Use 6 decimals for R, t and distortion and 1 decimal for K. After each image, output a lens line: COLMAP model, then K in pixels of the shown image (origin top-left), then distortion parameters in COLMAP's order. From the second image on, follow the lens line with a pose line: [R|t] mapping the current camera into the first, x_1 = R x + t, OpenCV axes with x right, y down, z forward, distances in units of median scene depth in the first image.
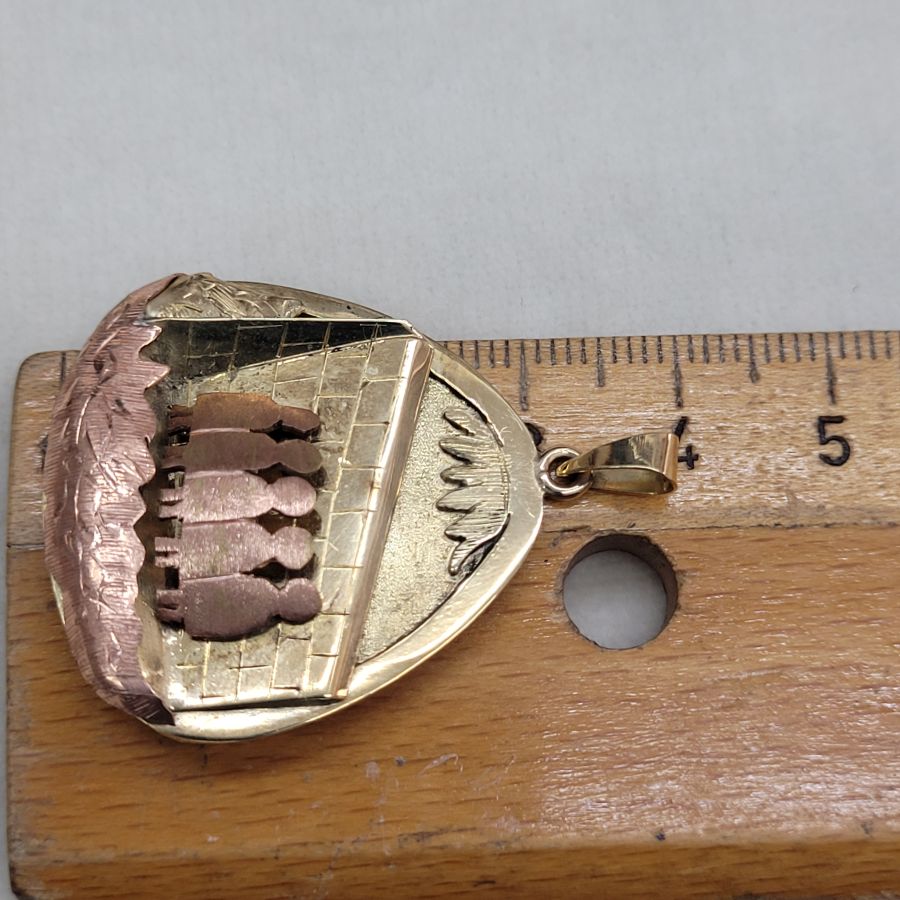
lens RADIAL K [[2024.1, 0, 450.0], [0, 2024.1, 450.0], [0, 0, 1]] dist [0.053963, -0.081265]
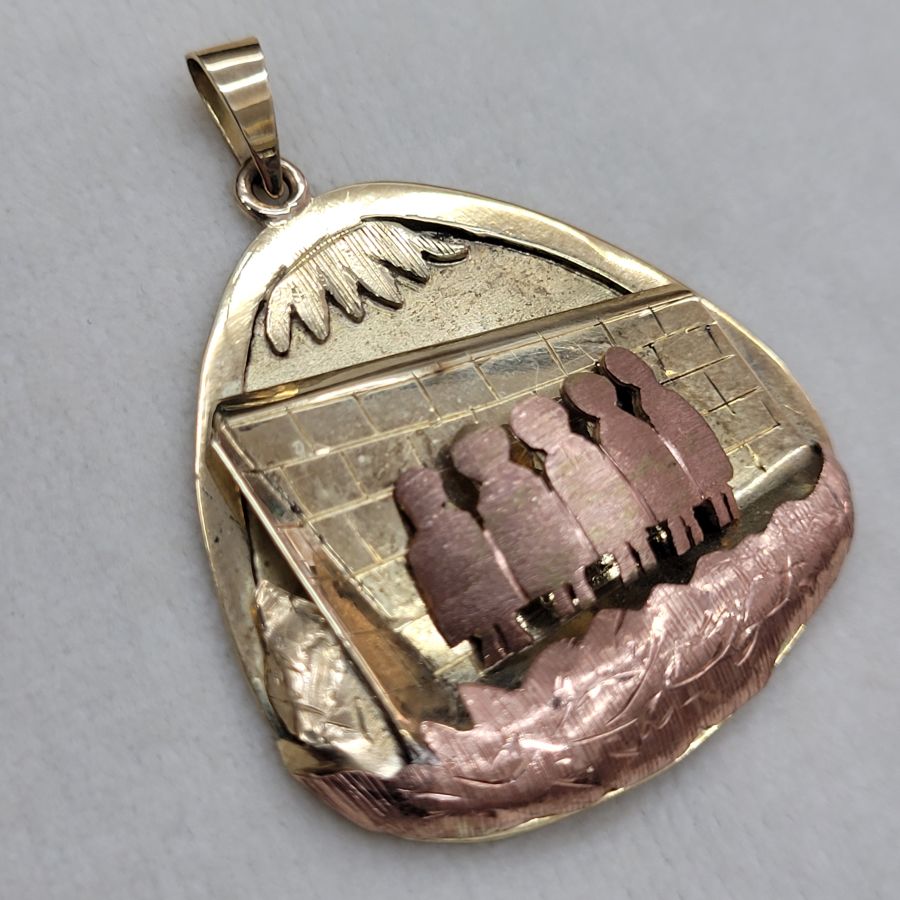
lens RADIAL K [[2024.1, 0, 450.0], [0, 2024.1, 450.0], [0, 0, 1]] dist [0.053963, -0.081265]
pose [[-0.527465, -0.834839, 0.157559, -0.180686], [0.671201, -0.295796, 0.679701, -0.491006], [-0.520836, 0.464273, 0.716367, 0.480869]]
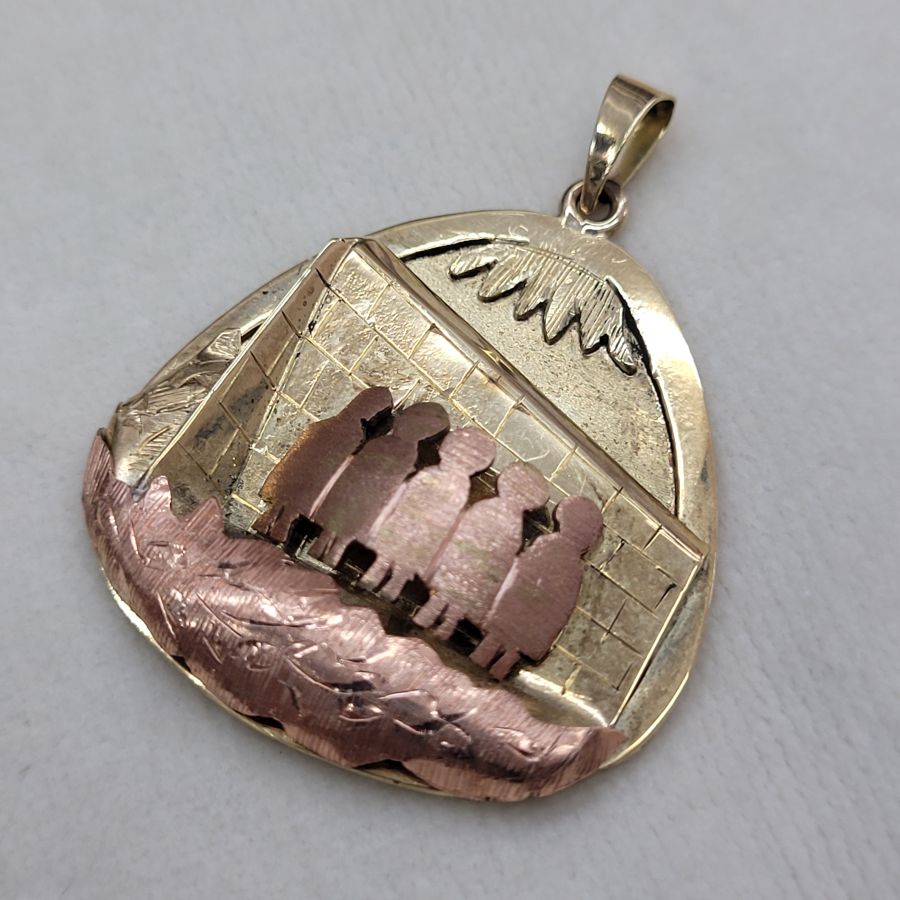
lens RADIAL K [[2024.1, 0, 450.0], [0, 2024.1, 450.0], [0, 0, 1]] dist [0.053963, -0.081265]
pose [[0.556767, -0.766927, 0.319114, -0.322274], [0.779317, 0.615243, 0.118916, -0.073562], [-0.287533, 0.182482, 0.940226, 0.261082]]
